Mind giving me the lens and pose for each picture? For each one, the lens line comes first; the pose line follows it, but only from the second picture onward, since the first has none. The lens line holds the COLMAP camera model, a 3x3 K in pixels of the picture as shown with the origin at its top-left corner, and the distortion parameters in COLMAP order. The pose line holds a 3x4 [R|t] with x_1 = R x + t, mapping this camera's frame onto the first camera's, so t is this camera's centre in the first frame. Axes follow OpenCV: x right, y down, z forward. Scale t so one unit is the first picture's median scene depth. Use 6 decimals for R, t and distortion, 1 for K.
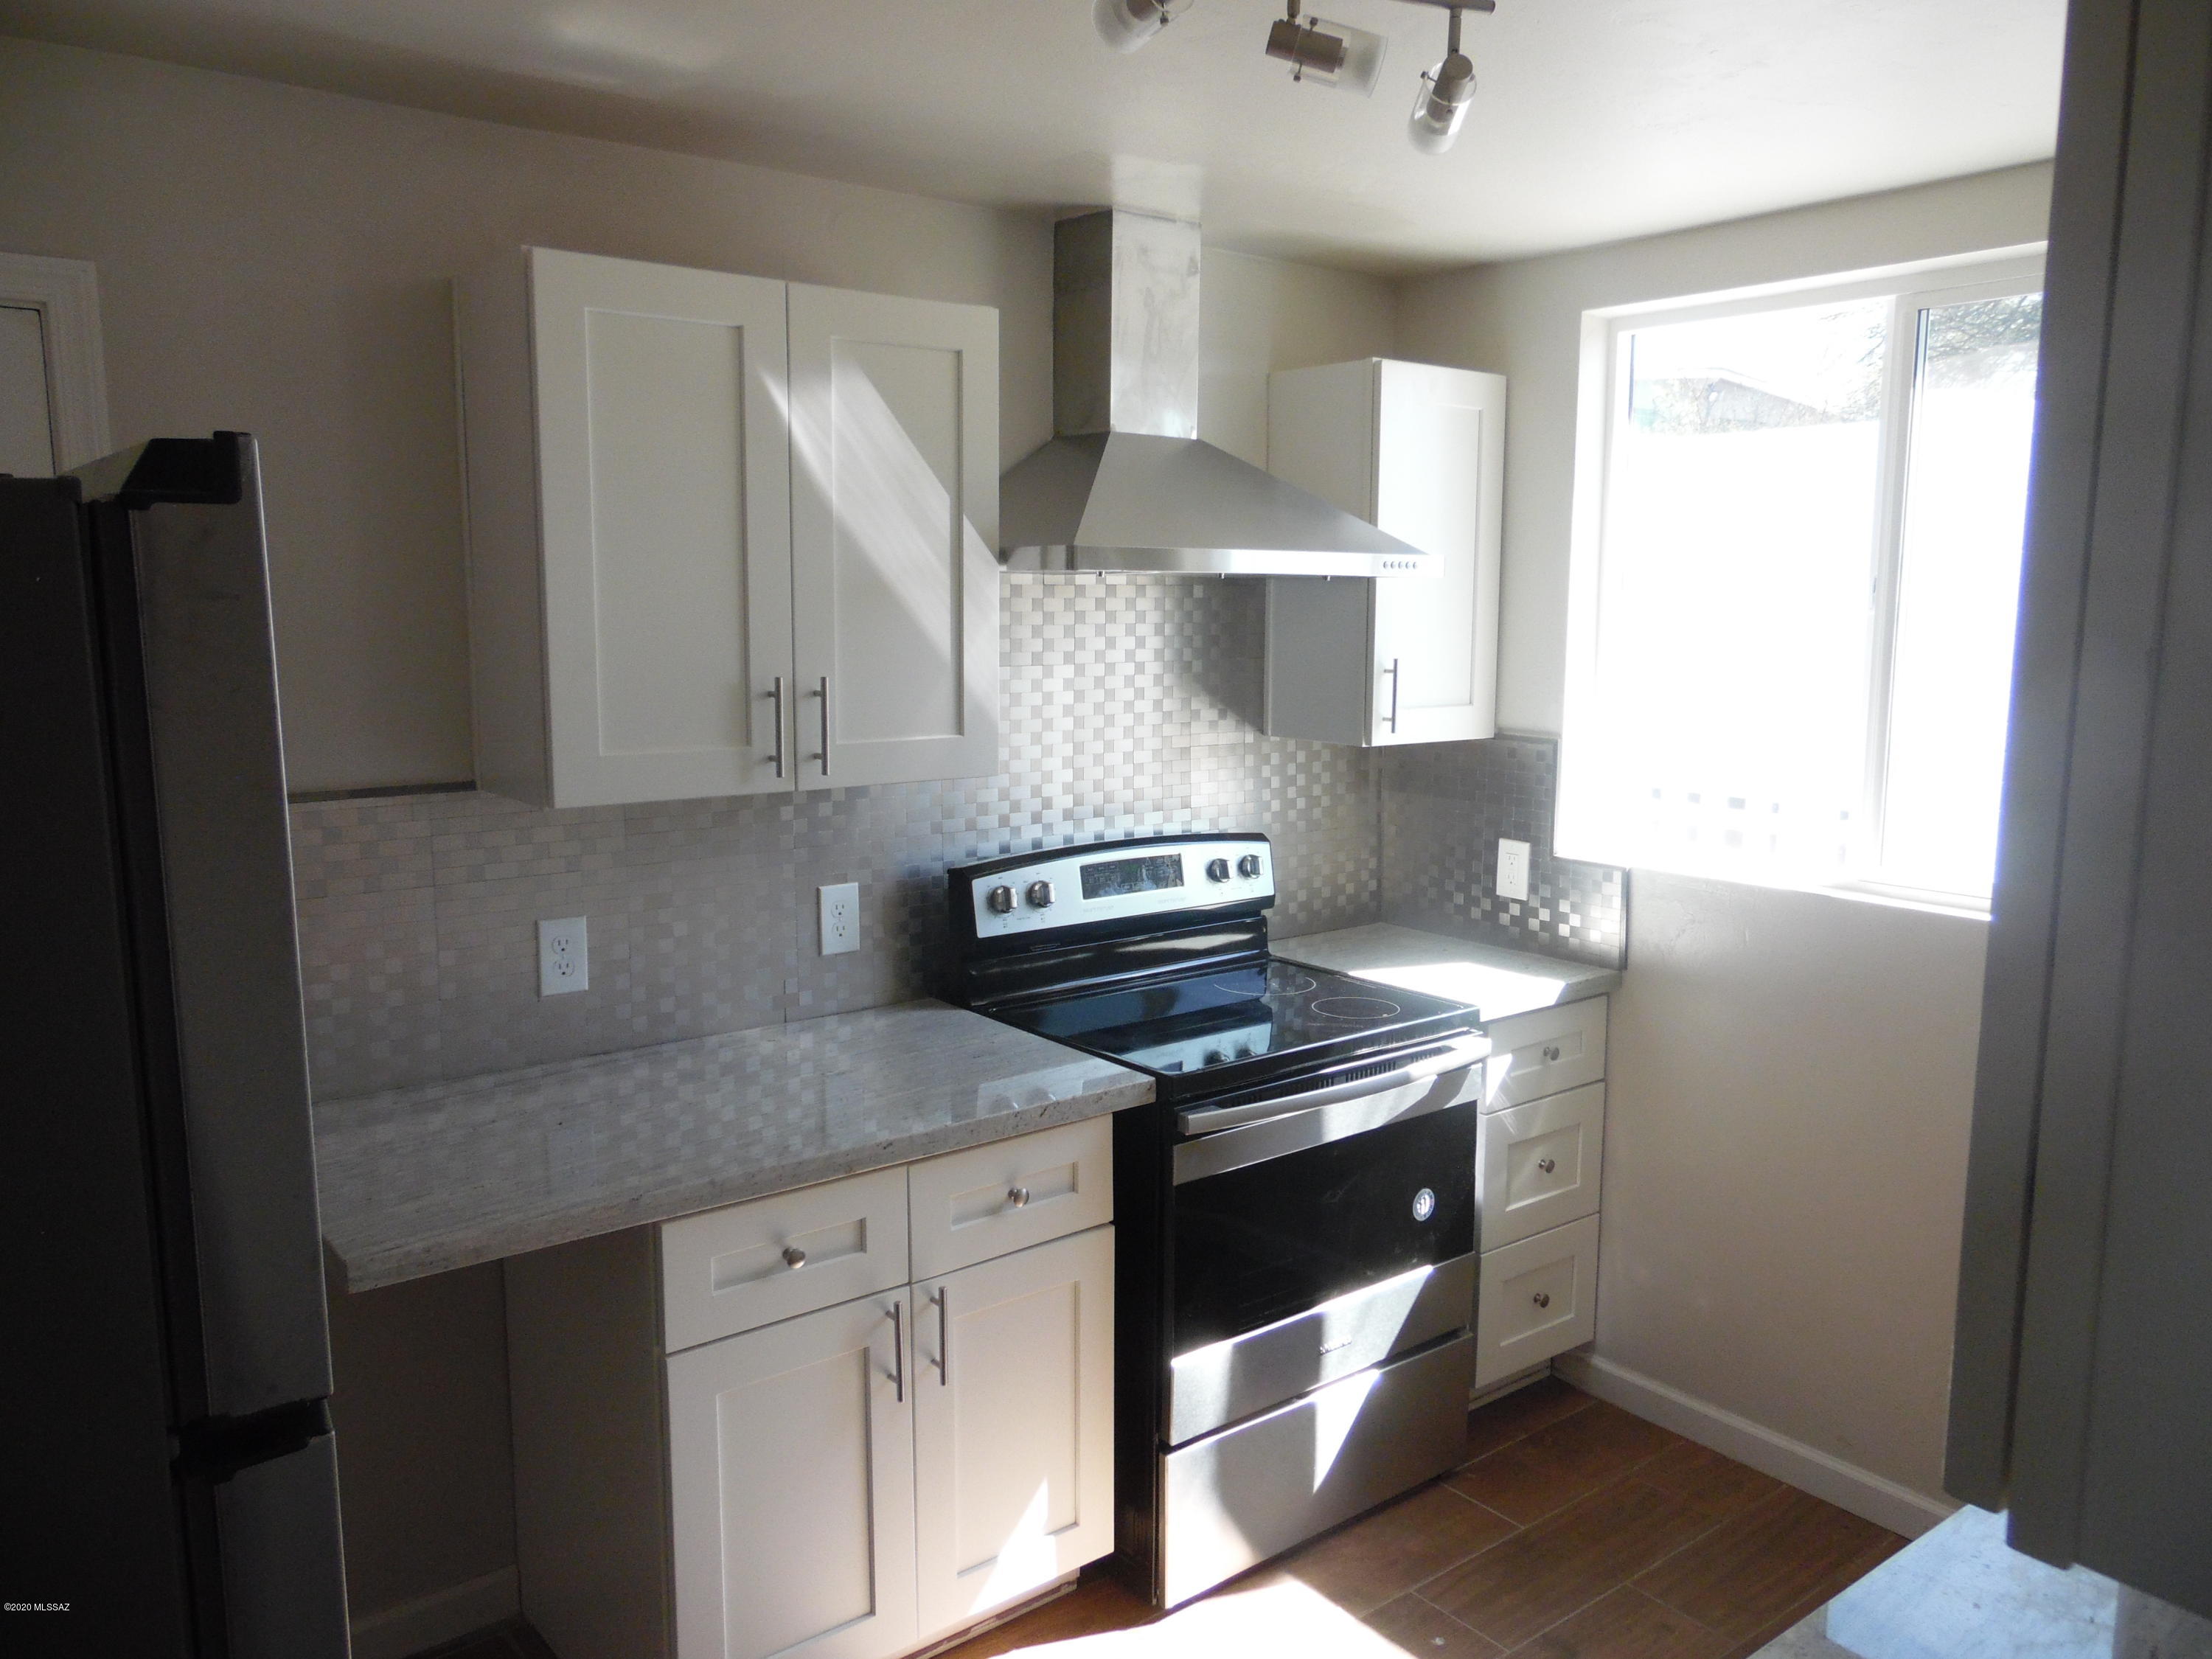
lens RADIAL K [[1662.5, 0, 1113.5], [0, 1662.5, 819.8], [0, 0, 1]] dist [-0.034858, 0.076946]
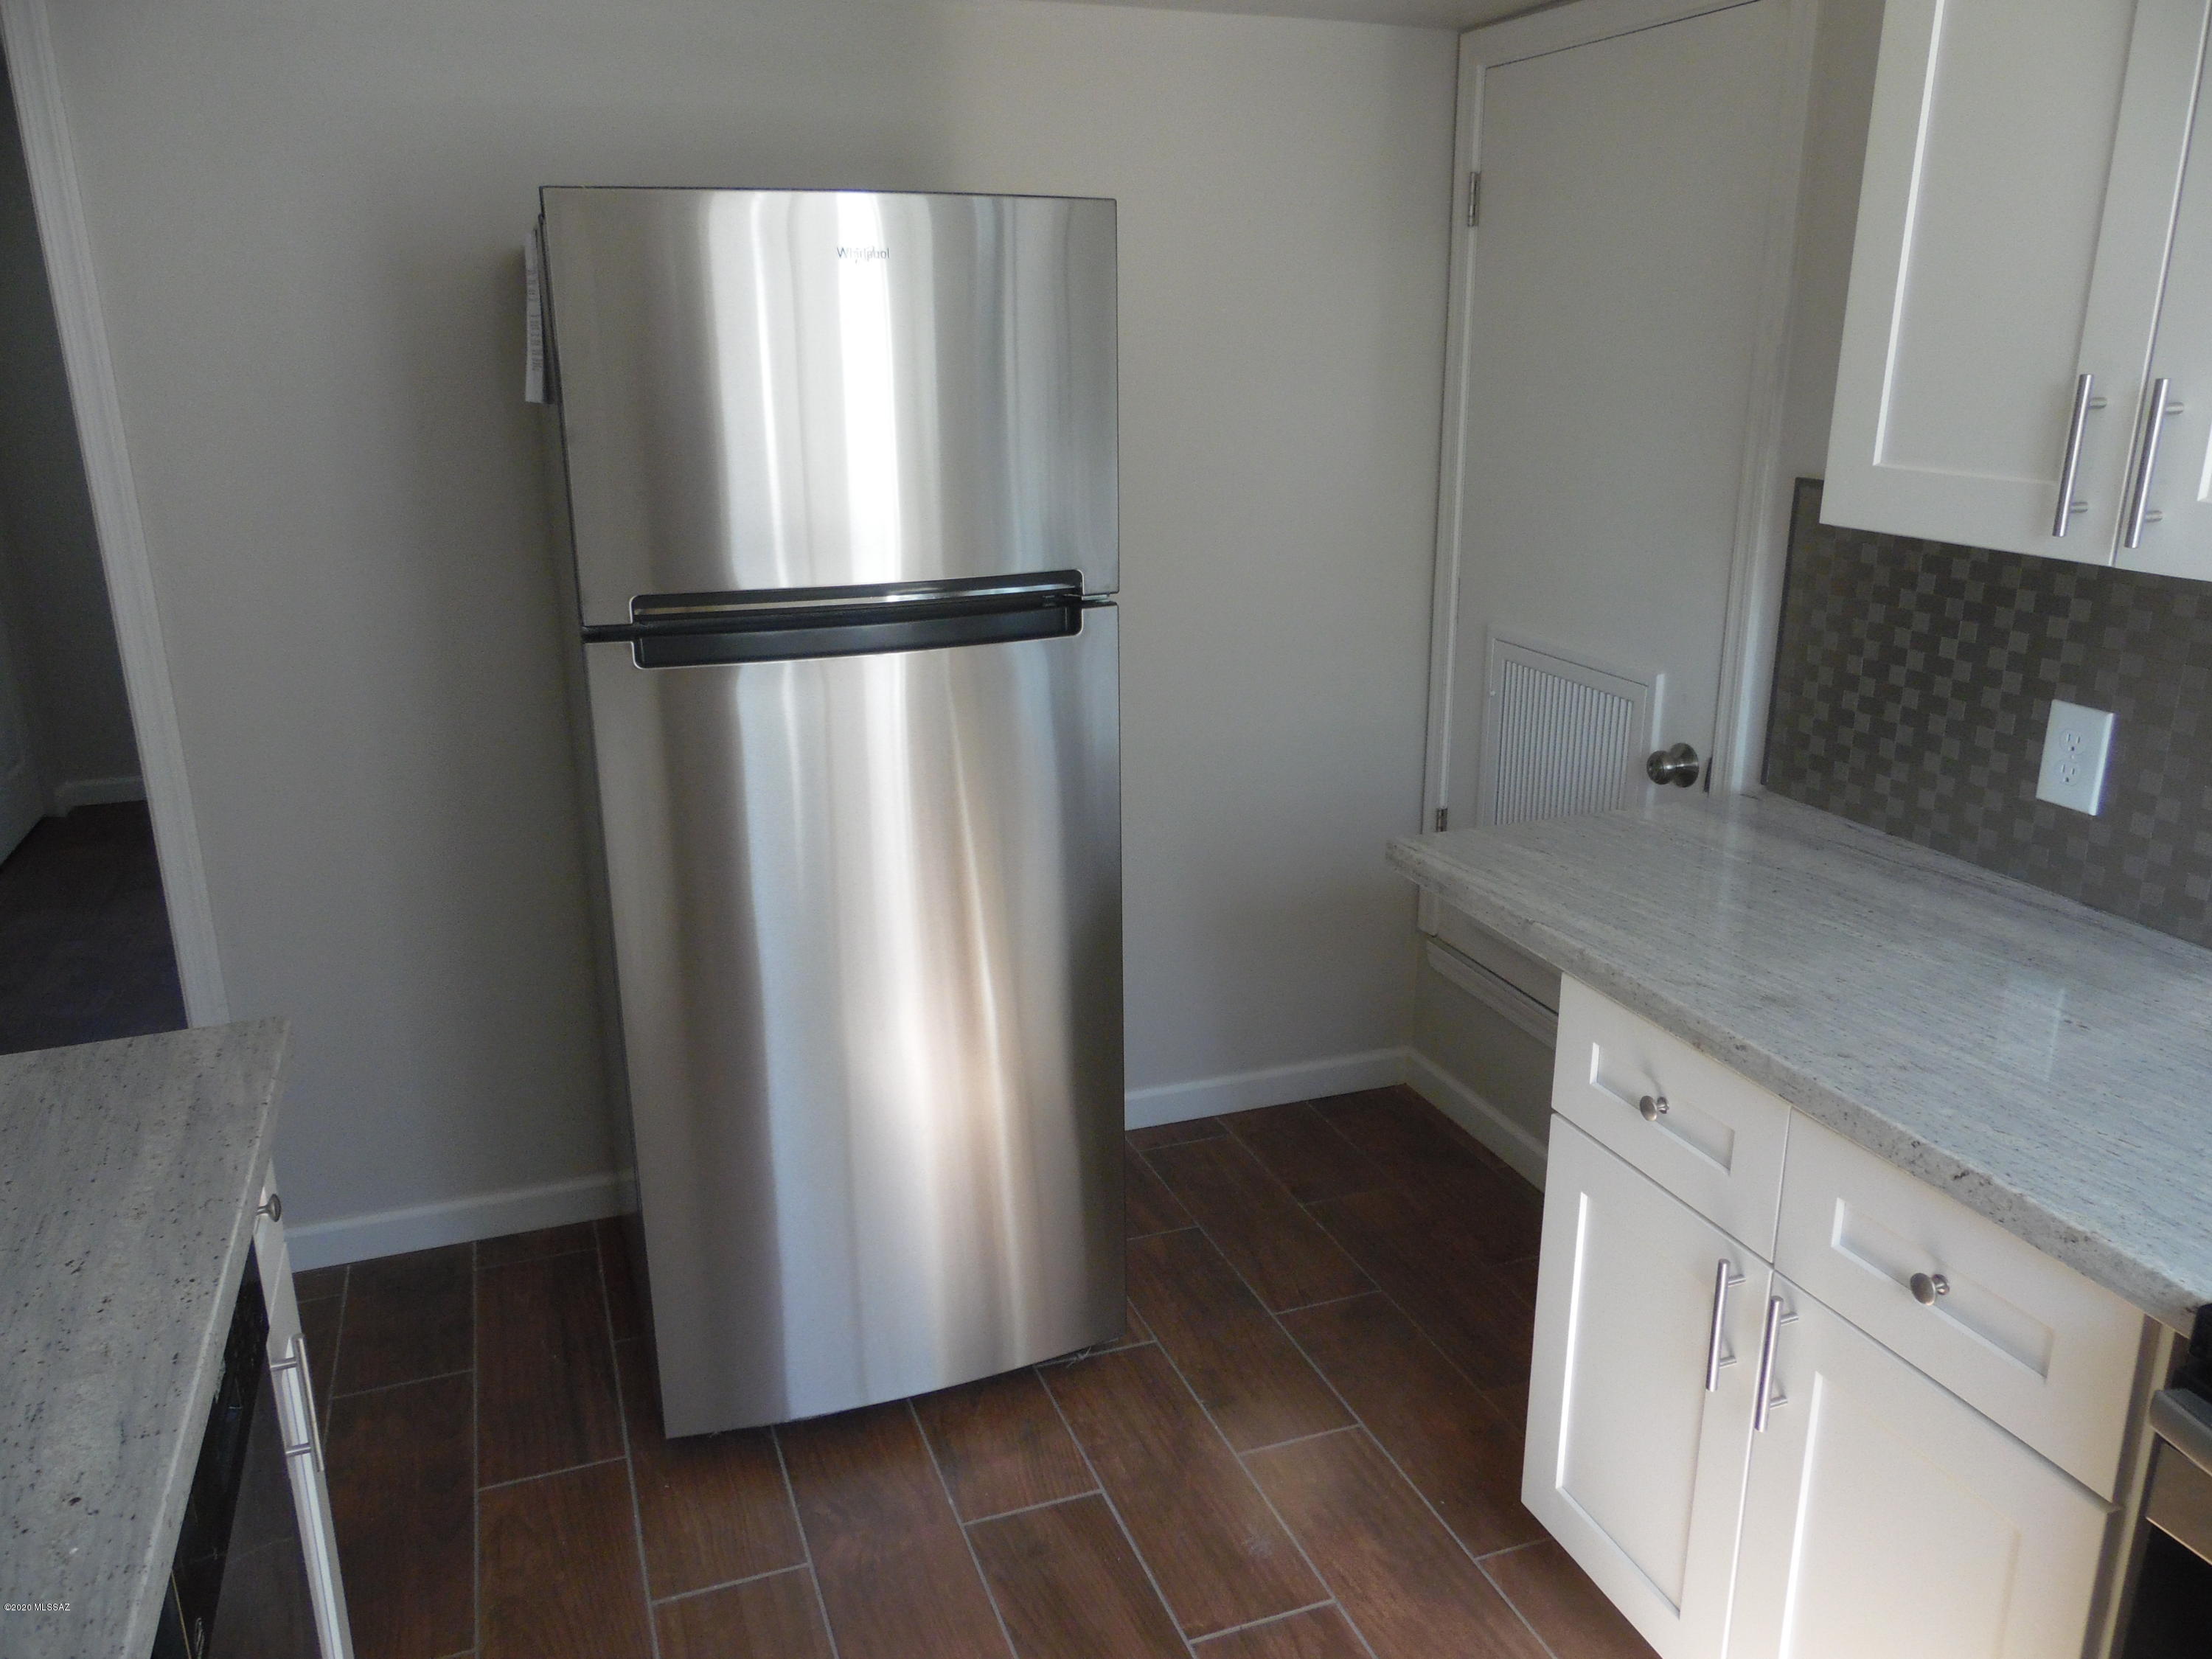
lens RADIAL K [[1662.5, 0, 1113.5], [0, 1662.5, 819.8], [0, 0, 1]] dist [-0.034858, 0.076946]
pose [[-0.304246, 0.273494, -0.912488, 0.537276], [-0.127331, 0.937627, 0.323484, -0.085778], [0.944045, 0.214607, -0.250445, 0.854378]]
